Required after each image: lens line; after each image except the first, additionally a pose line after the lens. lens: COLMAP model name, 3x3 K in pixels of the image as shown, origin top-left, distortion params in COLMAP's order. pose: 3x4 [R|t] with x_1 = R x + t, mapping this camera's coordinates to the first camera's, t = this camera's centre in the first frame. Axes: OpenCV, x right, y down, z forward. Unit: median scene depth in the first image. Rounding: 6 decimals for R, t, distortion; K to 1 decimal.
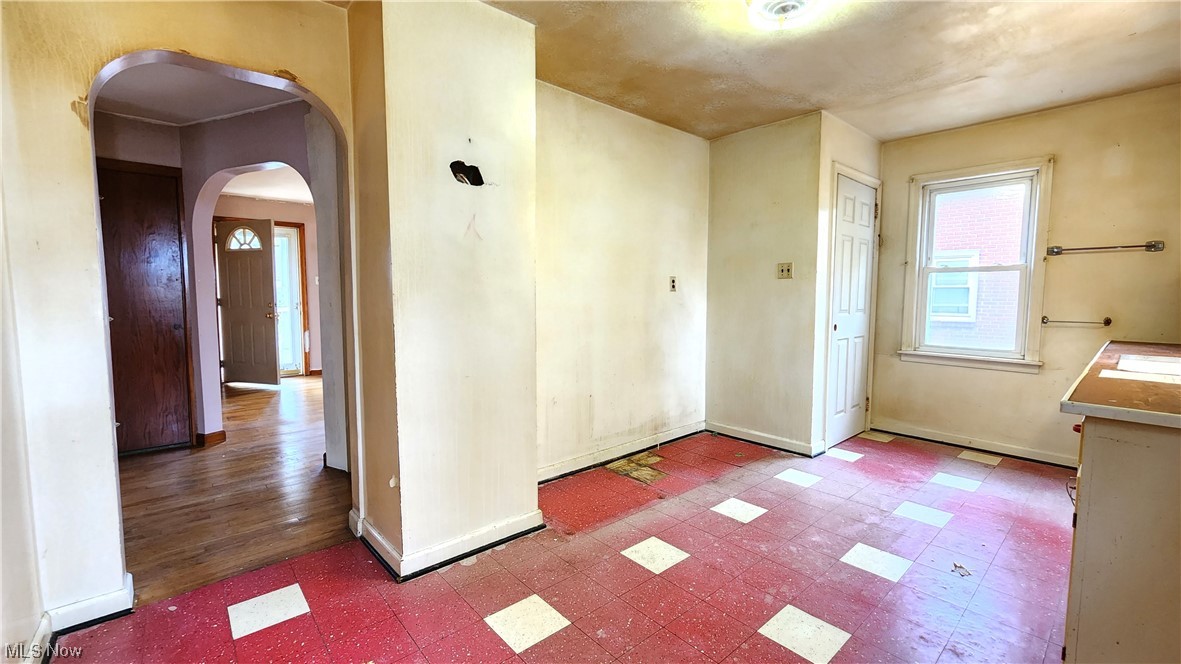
lens RADIAL K [[483.7, 0, 596.7], [0, 483.7, 329.9], [0, 0, 1]] dist [-0.001458, -0.000167]
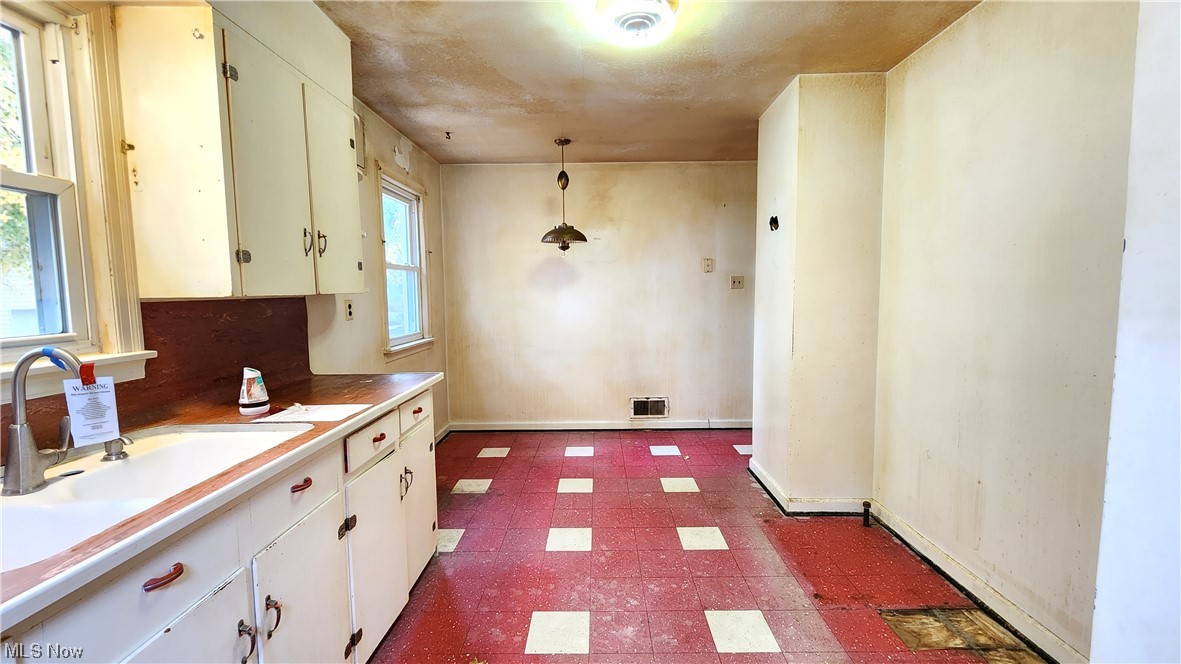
lens RADIAL K [[483.7, 0, 596.7], [0, 483.7, 329.9], [0, 0, 1]] dist [-0.001458, -0.000167]
pose [[-0.665374, 0.066680, -0.743527, 0.699072], [-0.044072, 0.990757, 0.128291, -0.102797], [0.745208, 0.118131, -0.656285, 0.952415]]
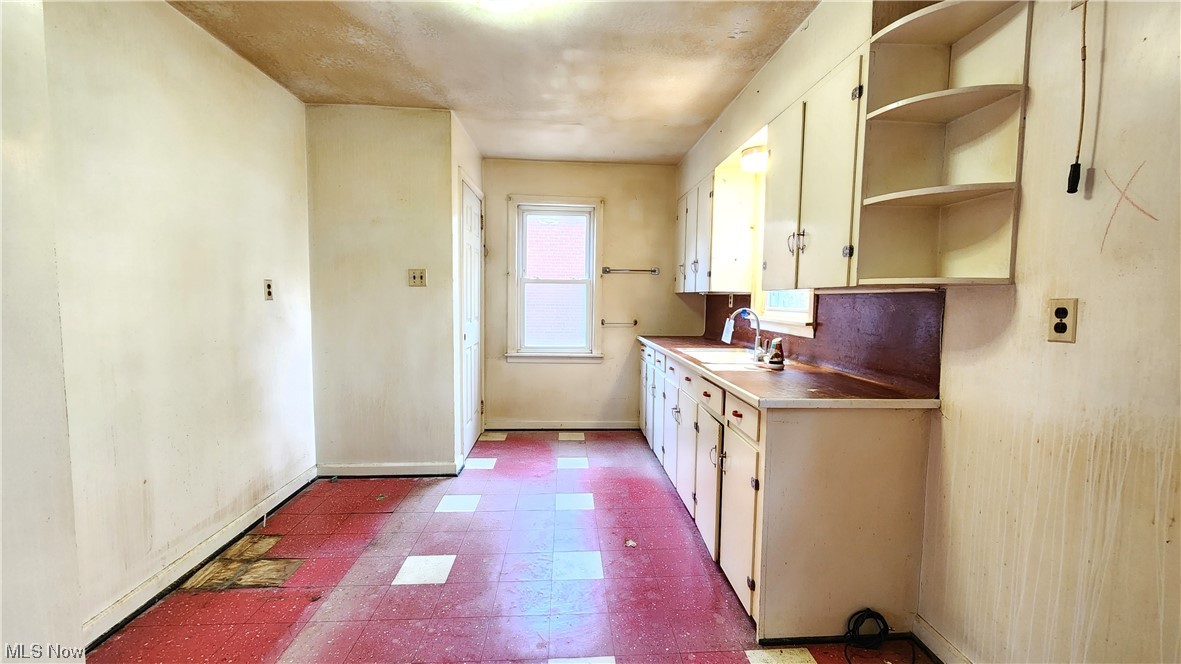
lens RADIAL K [[483.7, 0, 596.7], [0, 483.7, 329.9], [0, 0, 1]] dist [-0.001458, -0.000167]
pose [[0.613347, -0.050070, 0.788225, -0.120507], [0.046888, 0.998537, 0.026945, -0.034761], [-0.788421, 0.020432, 0.614797, 0.191523]]
